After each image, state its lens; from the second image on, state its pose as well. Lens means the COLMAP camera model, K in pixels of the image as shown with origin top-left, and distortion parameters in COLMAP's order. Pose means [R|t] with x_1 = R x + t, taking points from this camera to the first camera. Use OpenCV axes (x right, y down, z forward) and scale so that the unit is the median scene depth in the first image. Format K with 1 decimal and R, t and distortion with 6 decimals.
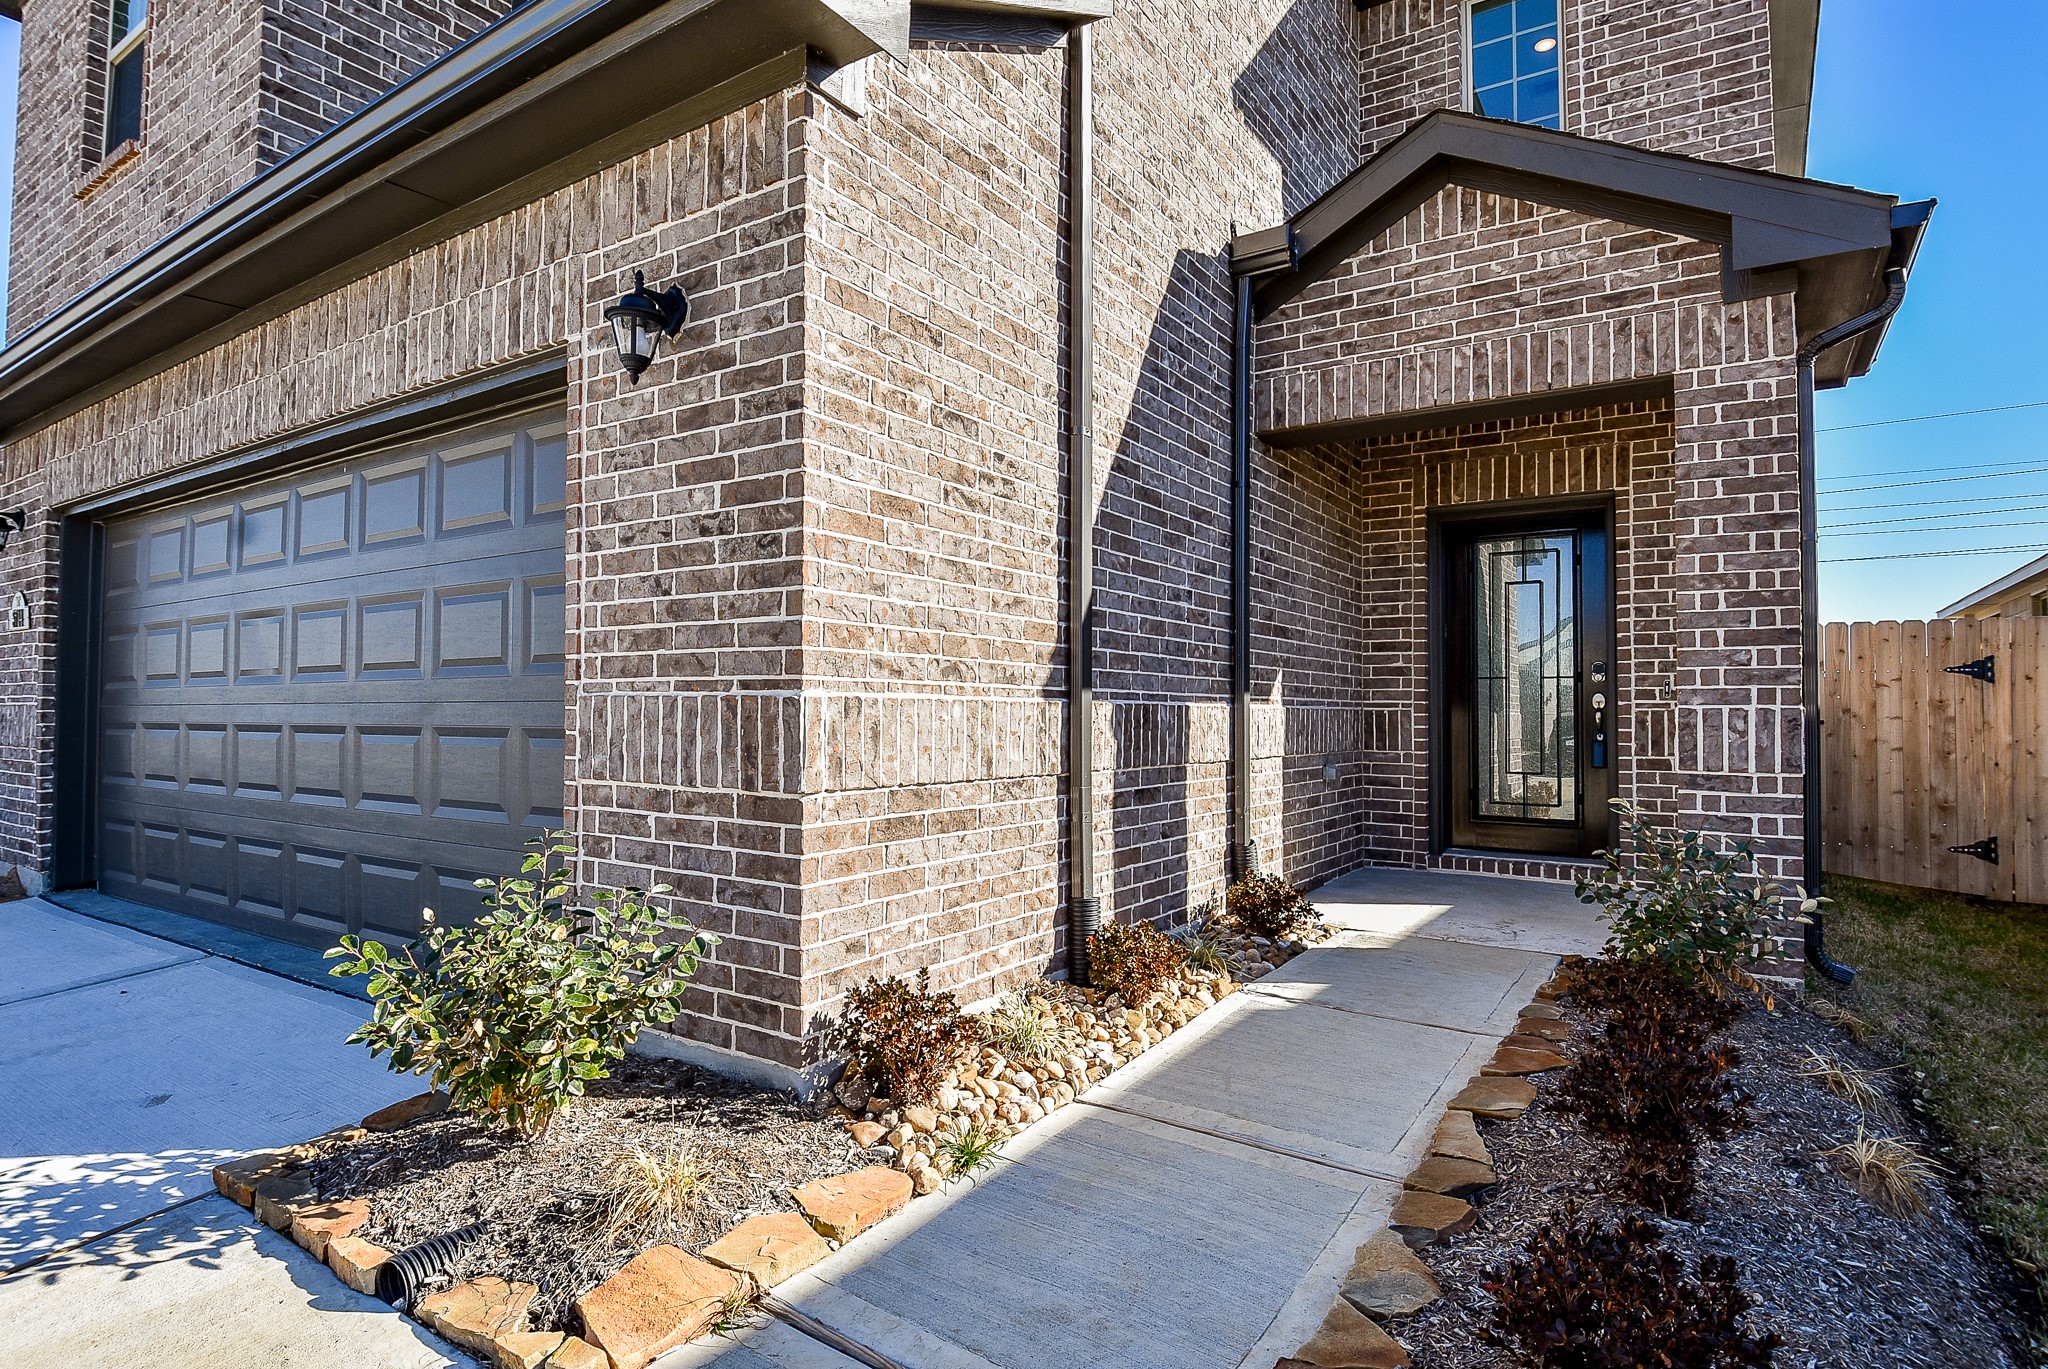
lens RADIAL K [[1085.2, 0, 1023.2], [0, 1085.2, 690.1], [0, 0, 1]] dist [0.001958, -0.000280]
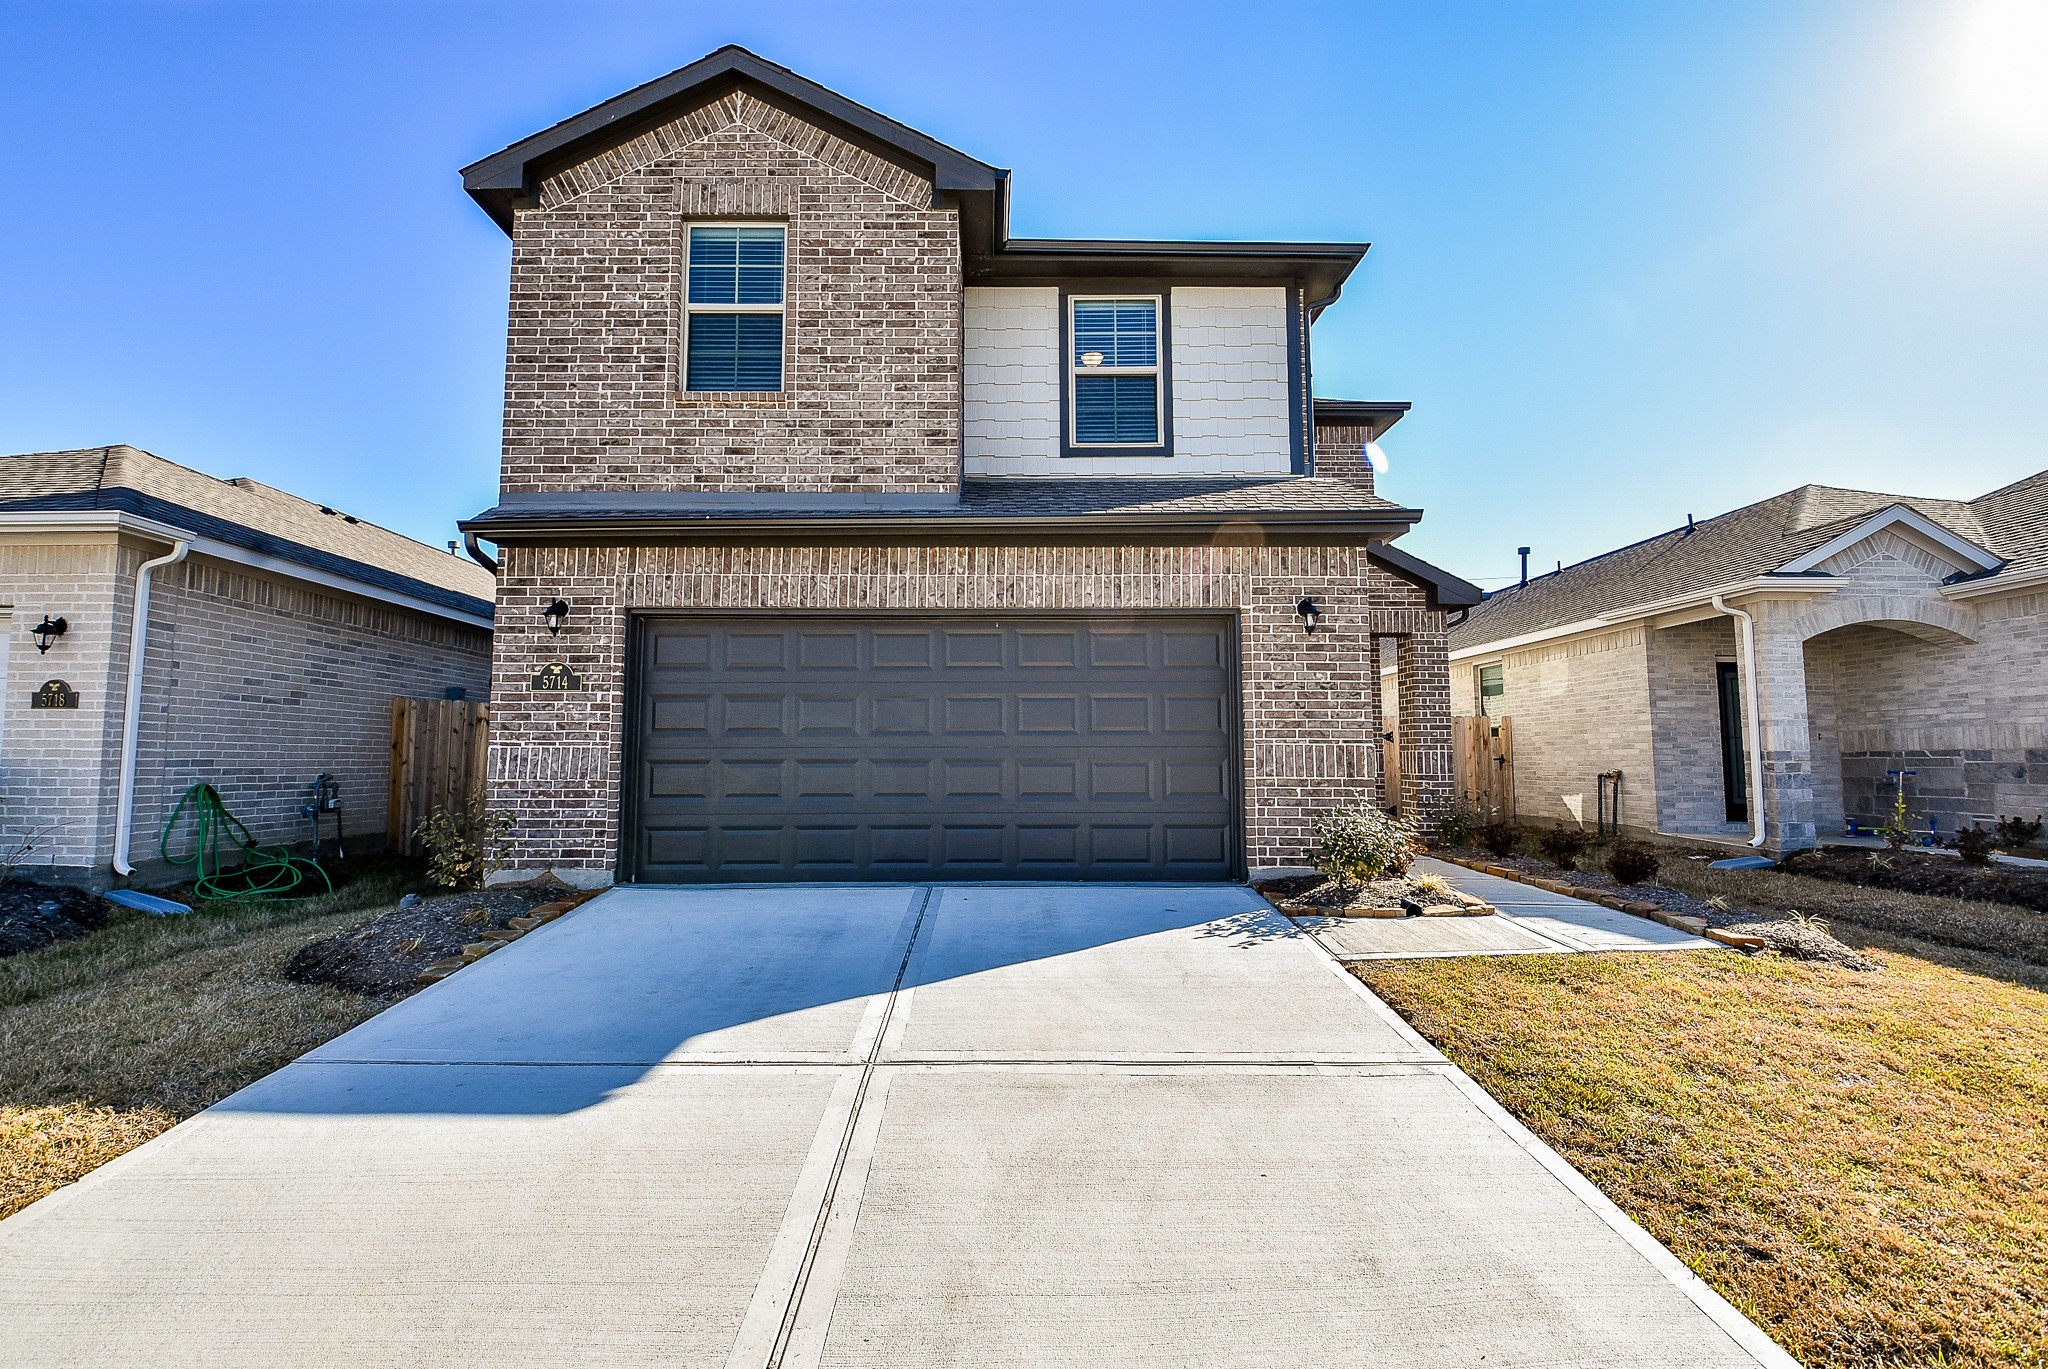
lens RADIAL K [[911.6, 0, 1018.5], [0, 911.6, 682.3], [0, 0, 1]] dist [-0.016694, -0.000862]
pose [[0.824114, 0.046234, 0.564534, -2.155151], [-0.009254, 0.997629, -0.068194, 0.010063], [-0.566348, 0.050976, 0.822588, -0.489813]]
